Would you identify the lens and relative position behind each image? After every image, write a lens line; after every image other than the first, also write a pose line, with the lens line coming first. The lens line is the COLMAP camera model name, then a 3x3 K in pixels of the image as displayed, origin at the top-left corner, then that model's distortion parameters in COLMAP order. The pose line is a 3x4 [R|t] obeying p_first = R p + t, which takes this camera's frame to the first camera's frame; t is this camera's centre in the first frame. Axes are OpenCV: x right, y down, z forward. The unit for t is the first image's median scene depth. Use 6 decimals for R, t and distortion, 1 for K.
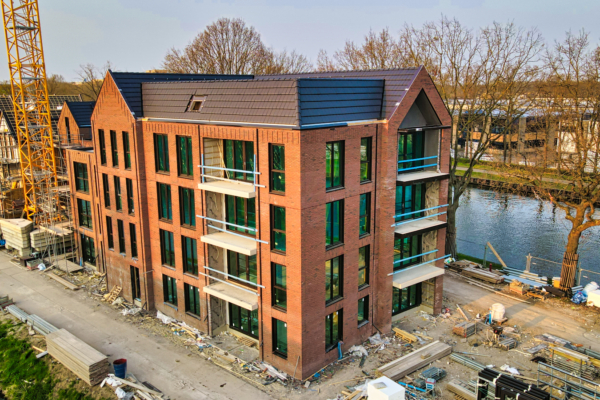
lens RADIAL K [[523.0, 0, 299.2], [0, 523.0, 199.5], [0, 0, 1]] dist [0.005968, 0.037917]
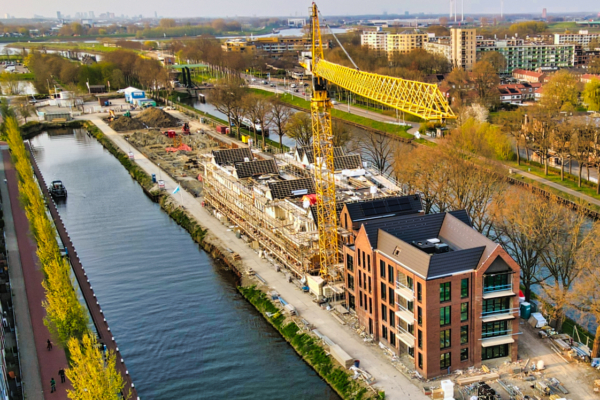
lens RADIAL K [[755.4, 0, 429.5], [0, 755.4, 285.0], [0, 0, 1]] dist [0.021514, 0.000000]
pose [[0.948169, 0.107114, -0.299169, 0.816948], [-0.063852, 0.986495, 0.150834, -0.487876], [0.311285, -0.123913, 0.942203, -1.783988]]
